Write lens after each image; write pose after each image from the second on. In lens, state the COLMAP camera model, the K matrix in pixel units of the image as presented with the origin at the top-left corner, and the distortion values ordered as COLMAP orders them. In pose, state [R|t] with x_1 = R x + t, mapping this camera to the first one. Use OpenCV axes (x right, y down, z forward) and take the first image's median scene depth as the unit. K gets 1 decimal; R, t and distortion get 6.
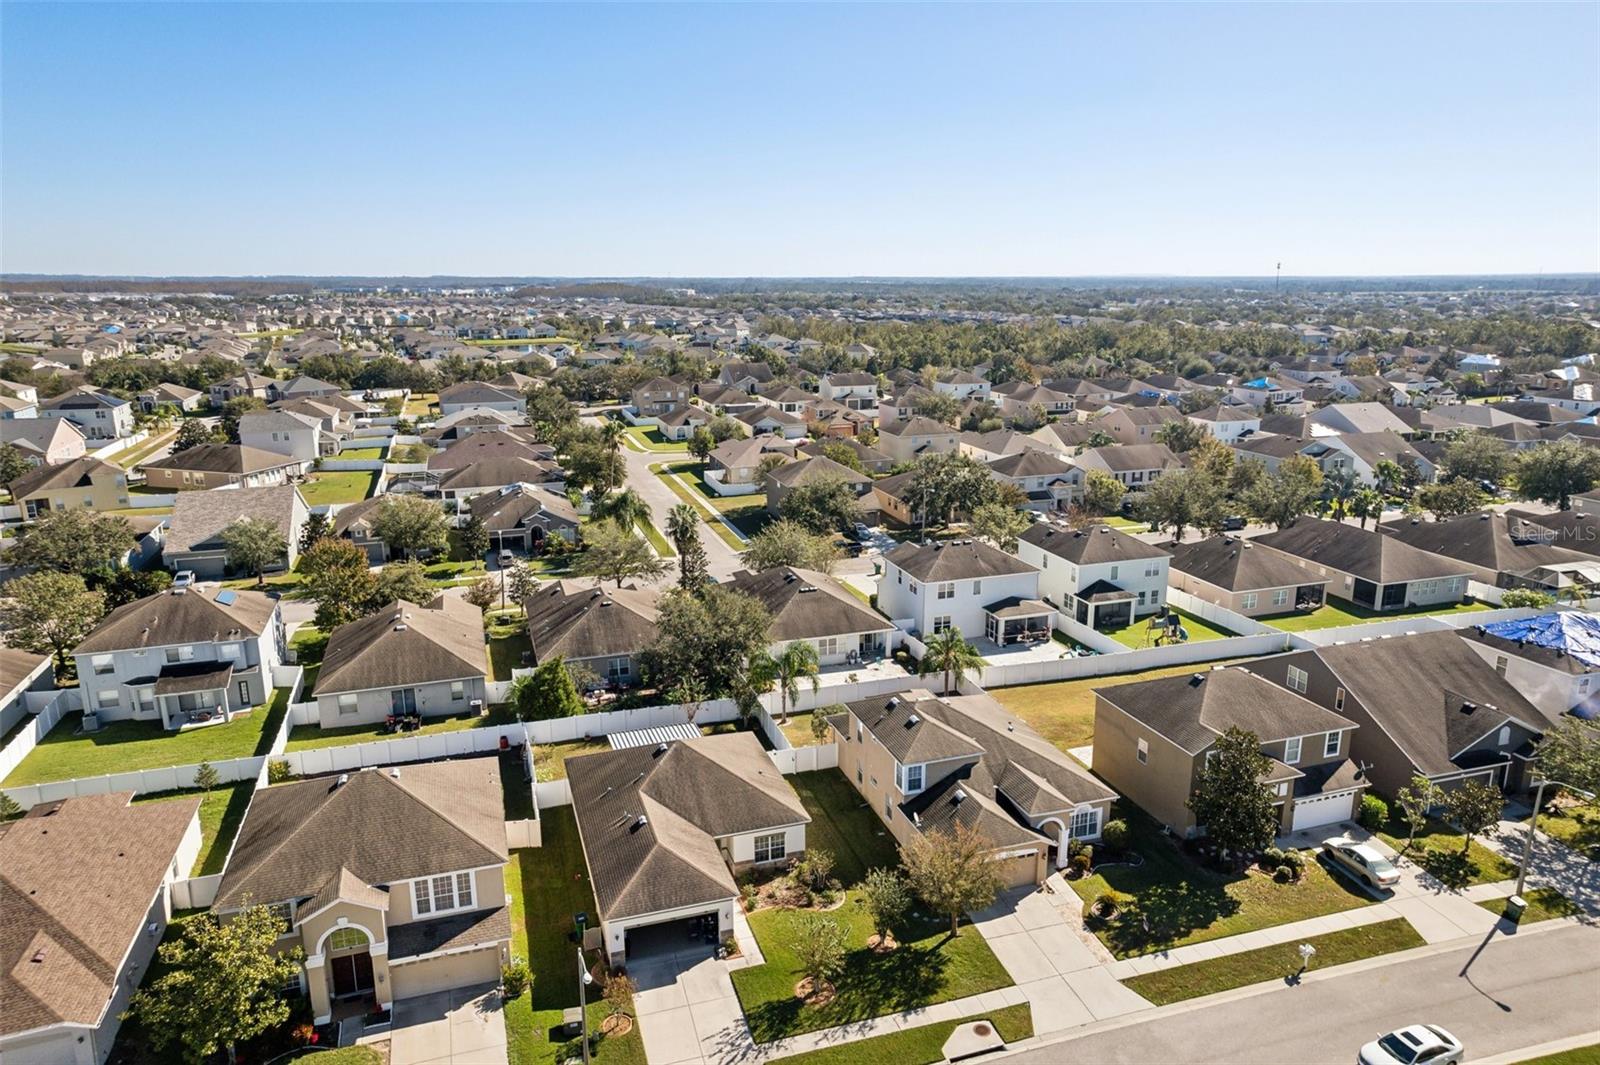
lens RADIAL K [[1011.1, 0, 800.0], [0, 1011.1, 532.5], [0, 0, 1]] dist [-0.032252, 0.067447]
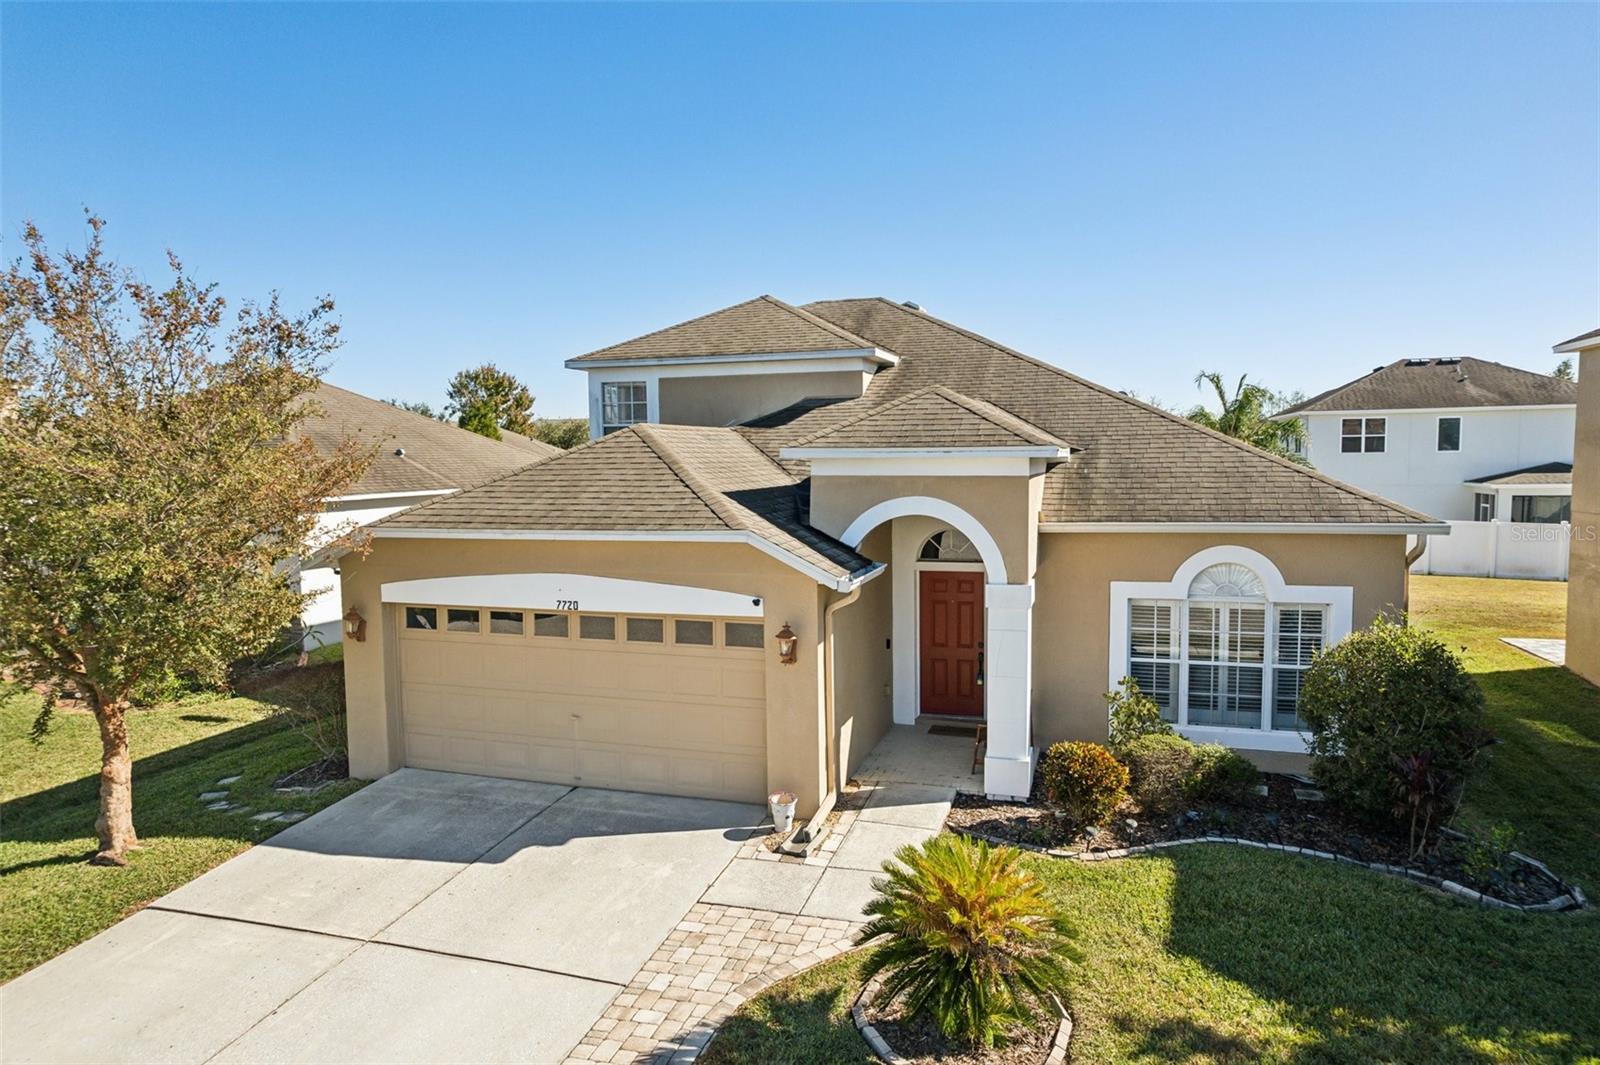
lens RADIAL K [[1021.9, 0, 806.2], [0, 1021.9, 535.0], [0, 0, 1]] dist [-0.037473, 0.076717]
pose [[0.819768, 0.044086, -0.570996, 0.336872], [-0.126539, 0.986334, -0.105516, 0.307057], [0.558541, 0.158752, 0.814143, 0.811136]]
